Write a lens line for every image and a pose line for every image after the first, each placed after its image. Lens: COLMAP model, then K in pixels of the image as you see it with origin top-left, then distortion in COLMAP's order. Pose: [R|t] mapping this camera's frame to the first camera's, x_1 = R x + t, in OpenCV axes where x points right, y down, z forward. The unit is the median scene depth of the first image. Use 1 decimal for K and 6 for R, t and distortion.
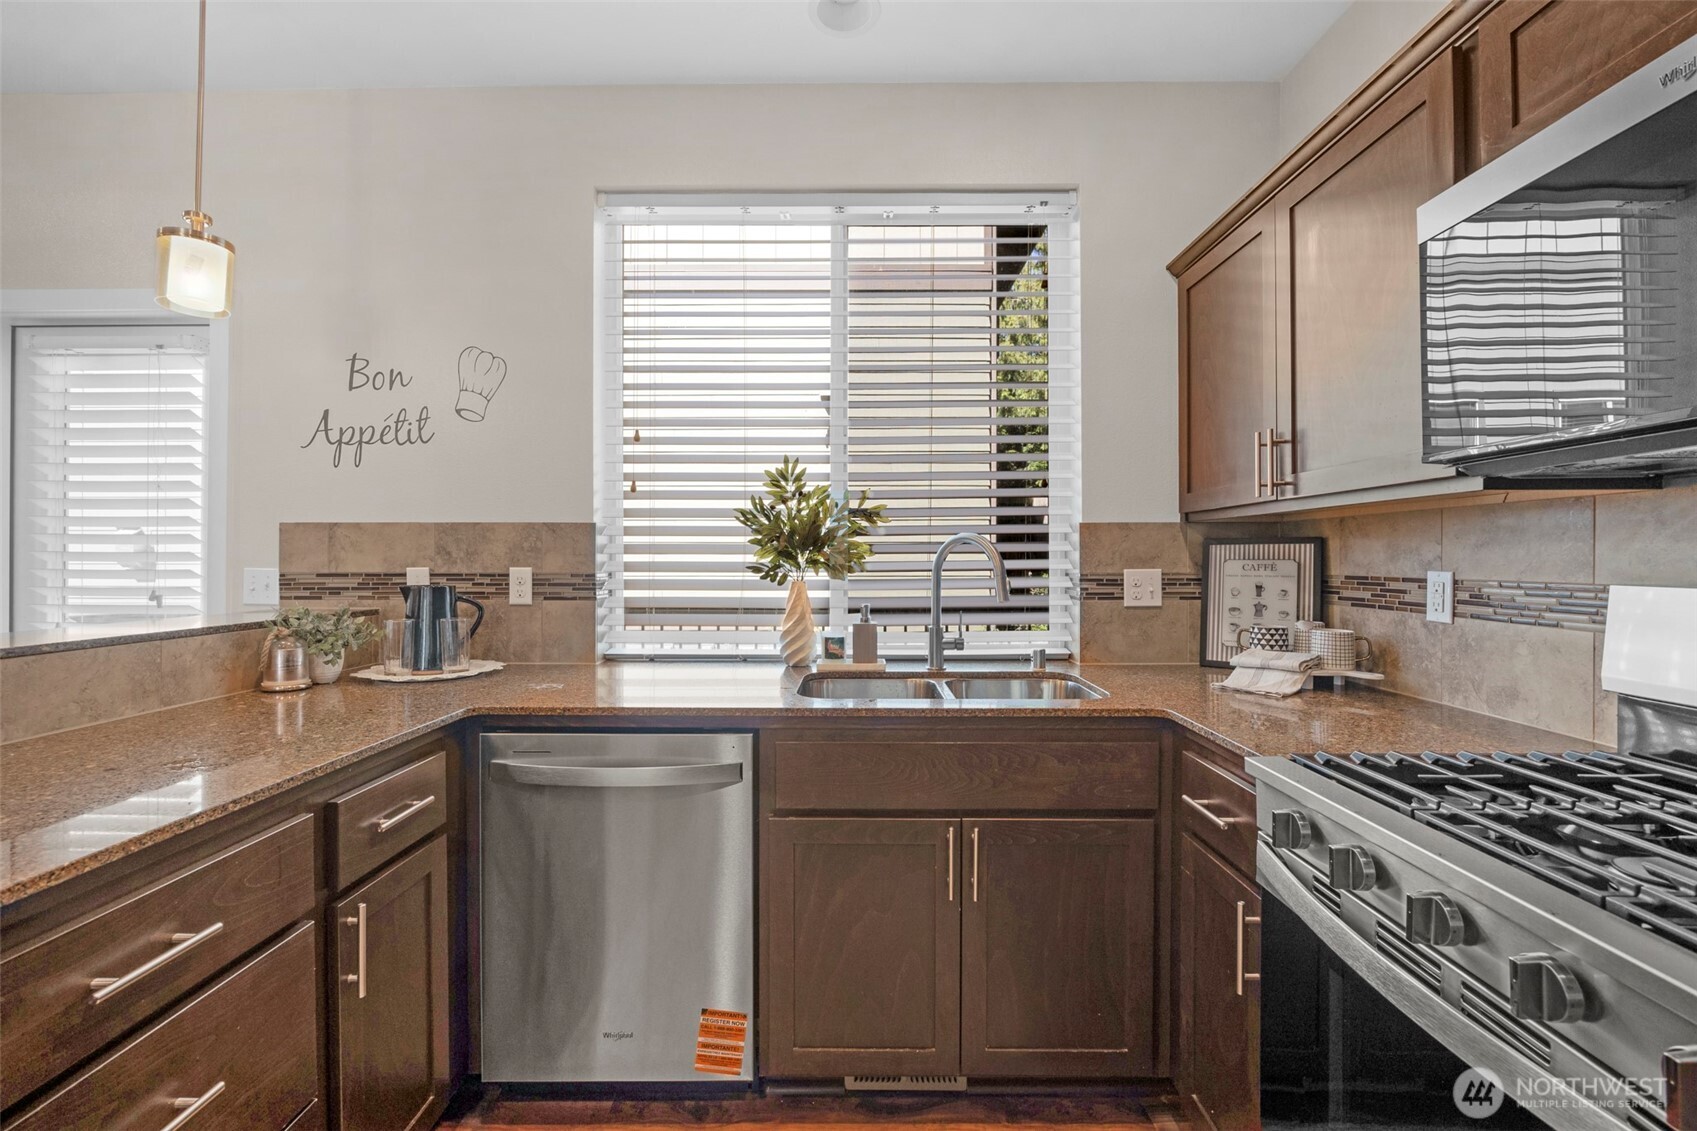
lens RADIAL K [[717.3, 0, 851.9], [0, 717.3, 555.9], [0, 0, 1]] dist [-0.007649, 0.000344]
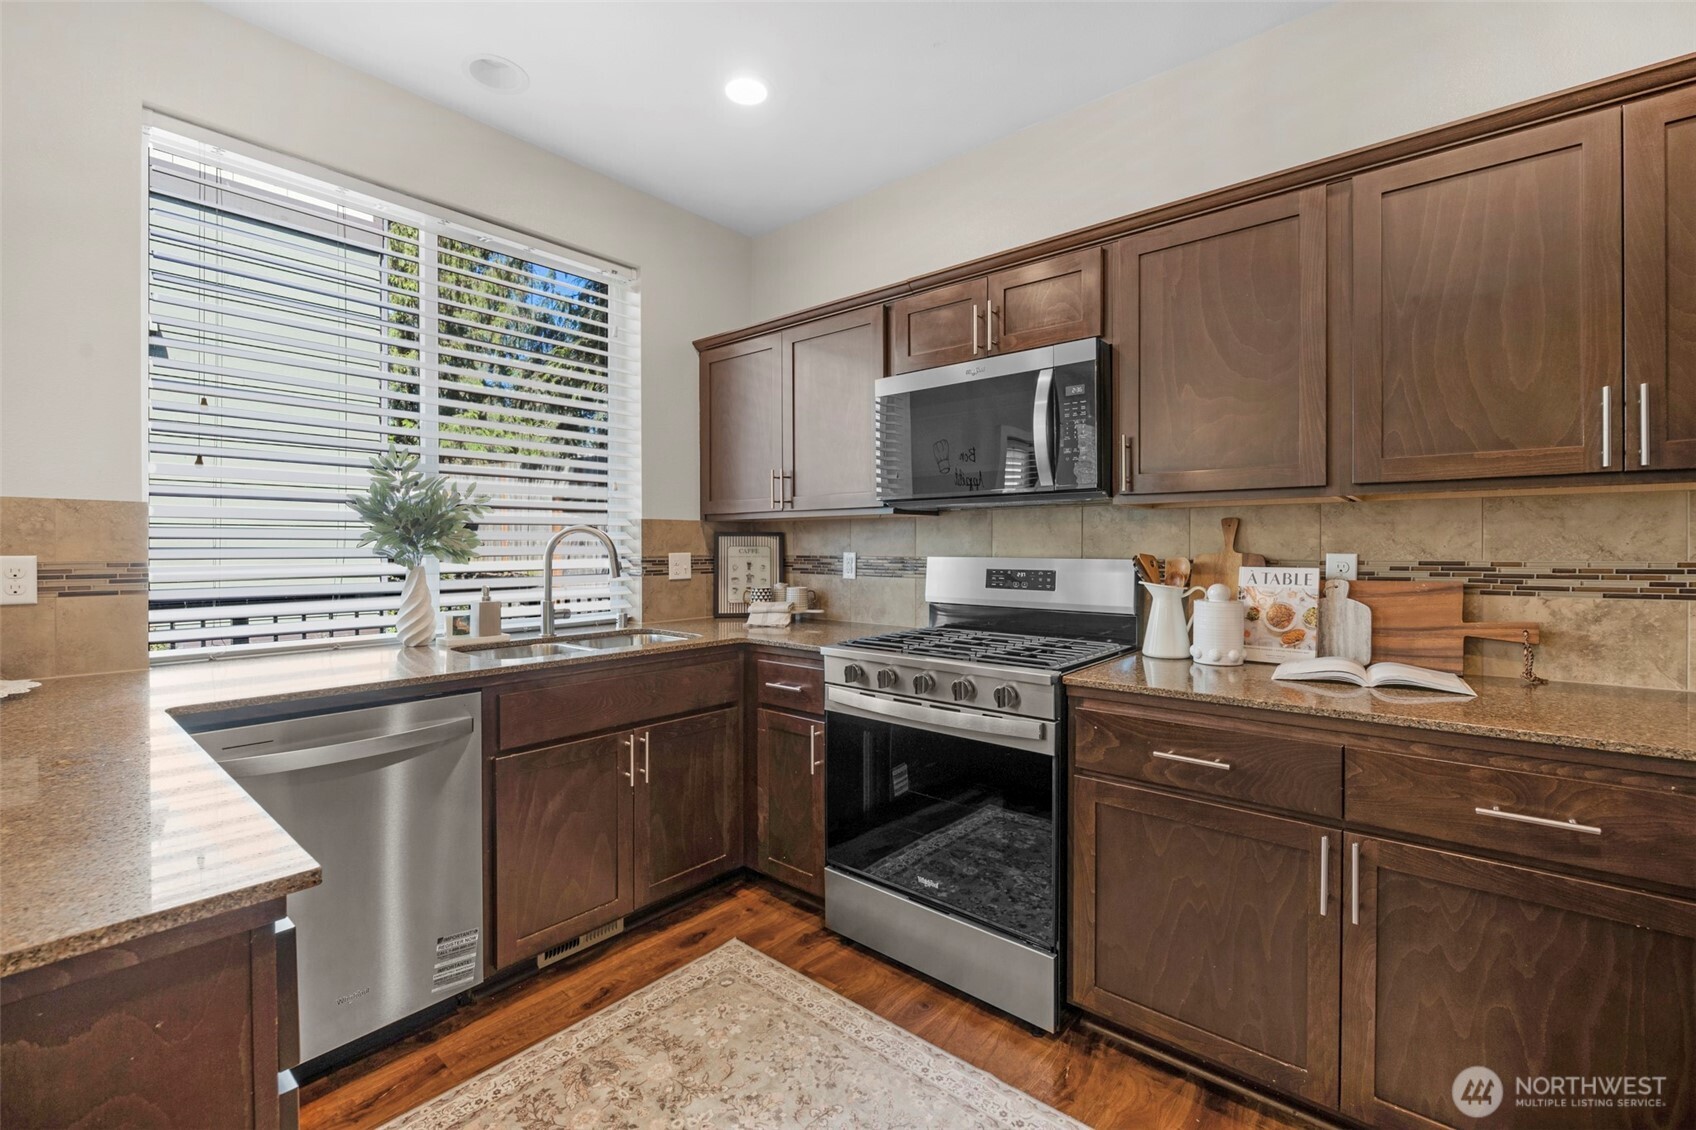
lens RADIAL K [[716.8, 0, 827.6], [0, 716.8, 547.8], [0, 0, 1]] dist [-0.007649, 0.000344]
pose [[0.660837, -0.000888, 0.750529, -0.484160], [-0.003267, 0.999986, 0.004060, 0.001567], [-0.750522, -0.005135, 0.660825, -0.161700]]
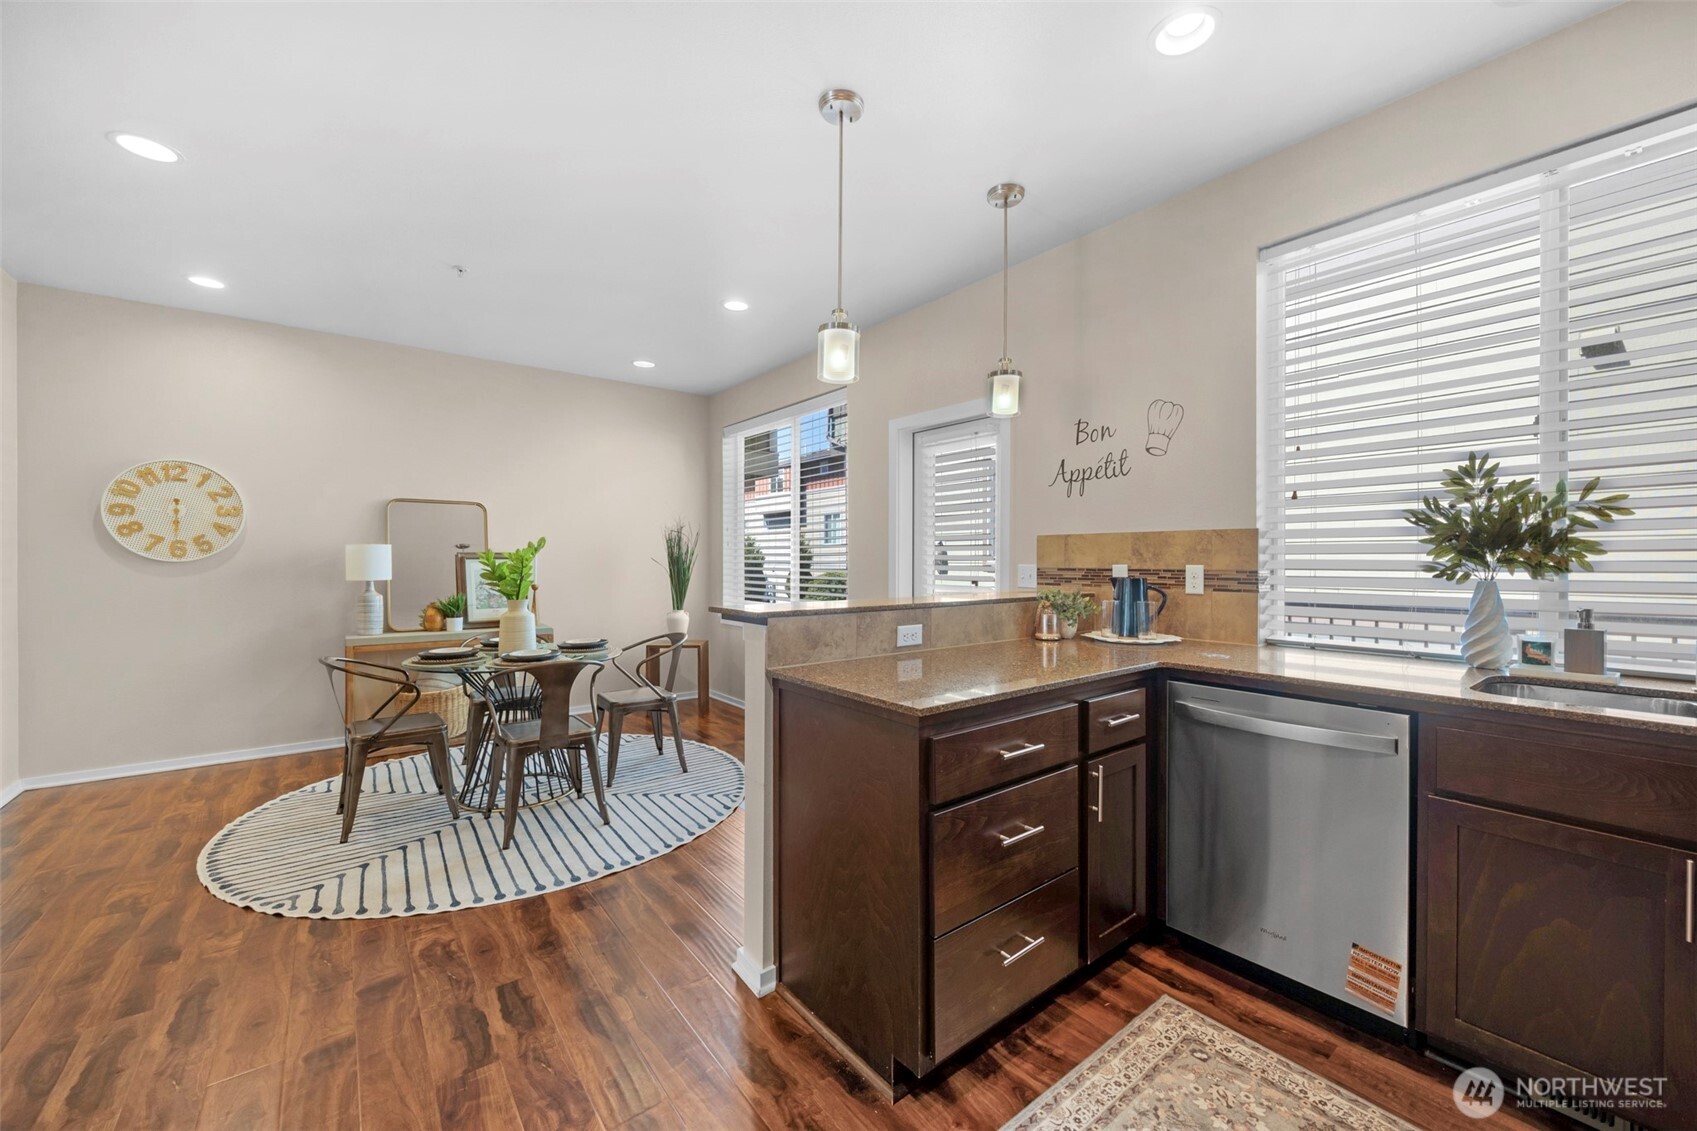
lens RADIAL K [[664.8, 0, 861.1], [0, 664.8, 566.6], [0, 0, 1]] dist [-0.005692, 0.000785]
pose [[0.630023, 0.007892, -0.776536, 0.088066], [0.004878, 0.999888, 0.014119, -0.001018], [0.776561, -0.012683, 0.629915, -0.221470]]
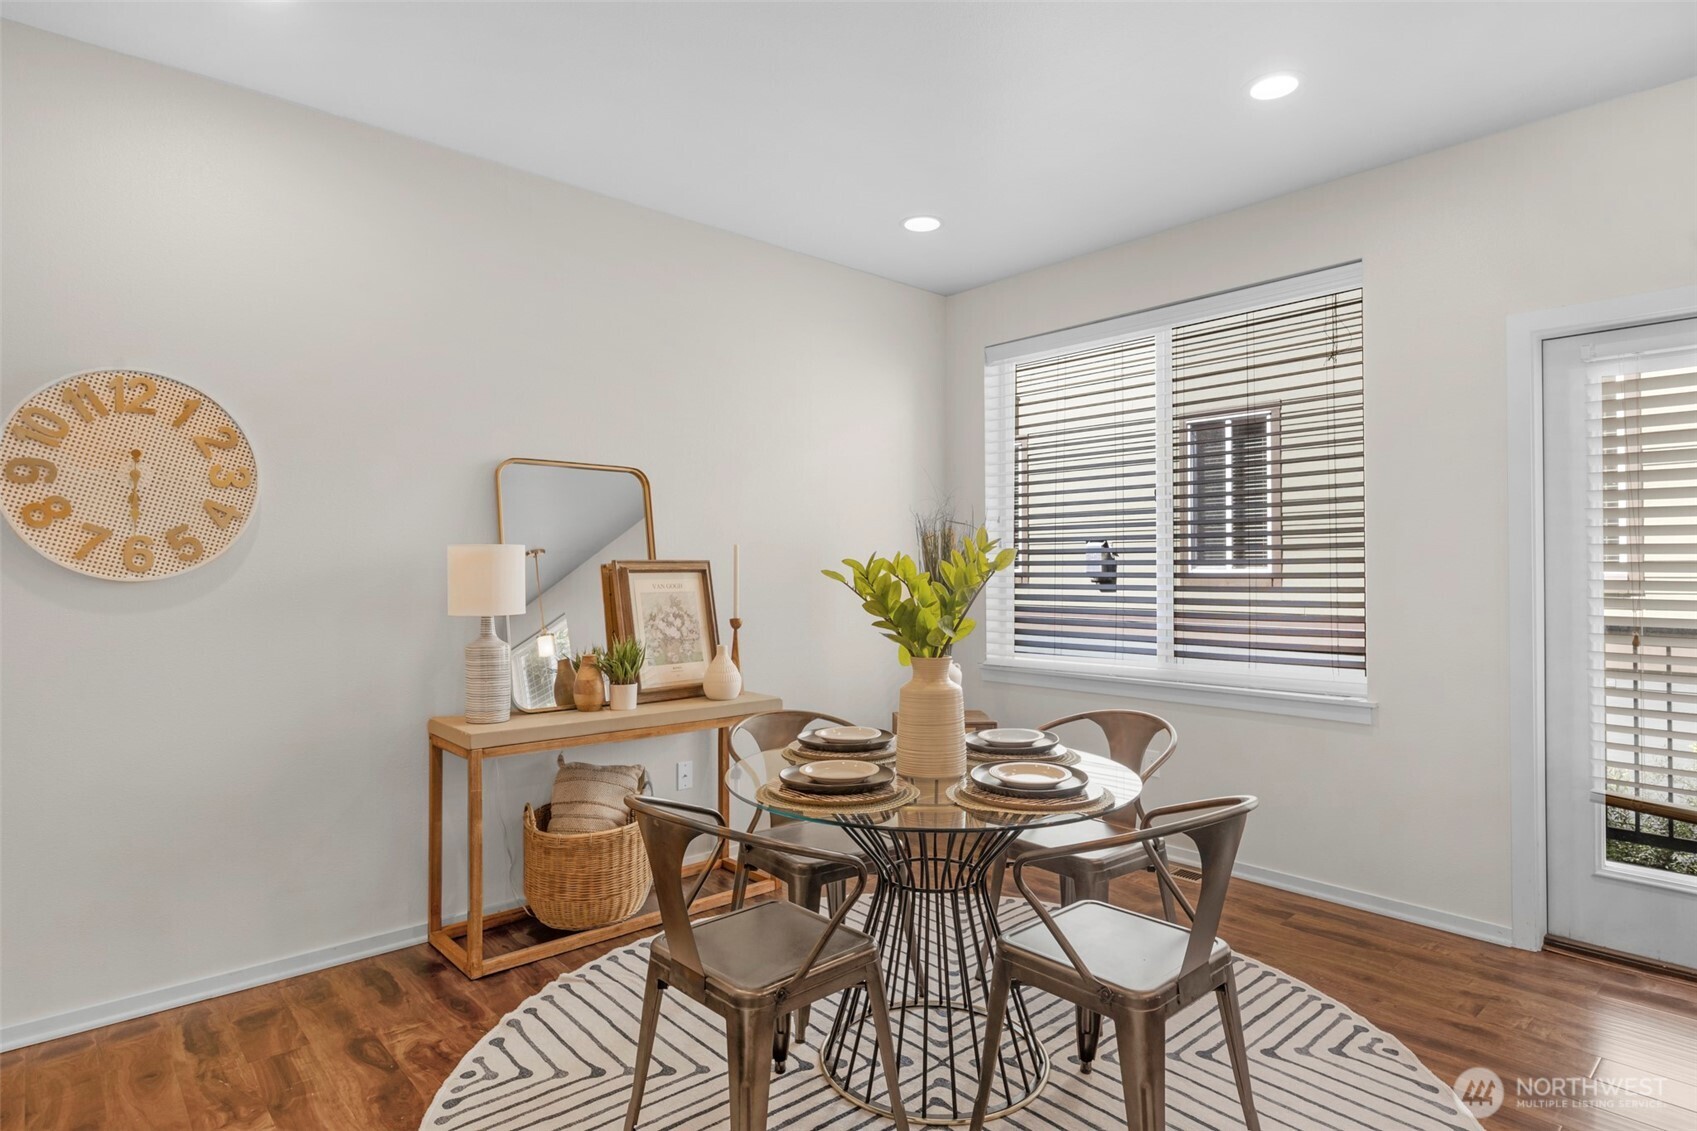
lens RADIAL K [[925.6, 0, 890.6], [0, 925.6, 557.2], [0, 0, 1]] dist [-0.005587, -0.001014]
pose [[0.687387, -0.010290, -0.726219, -0.937823], [0.008205, 0.999946, -0.006403, -0.013968], [0.726245, -0.001557, 0.687434, -0.644242]]
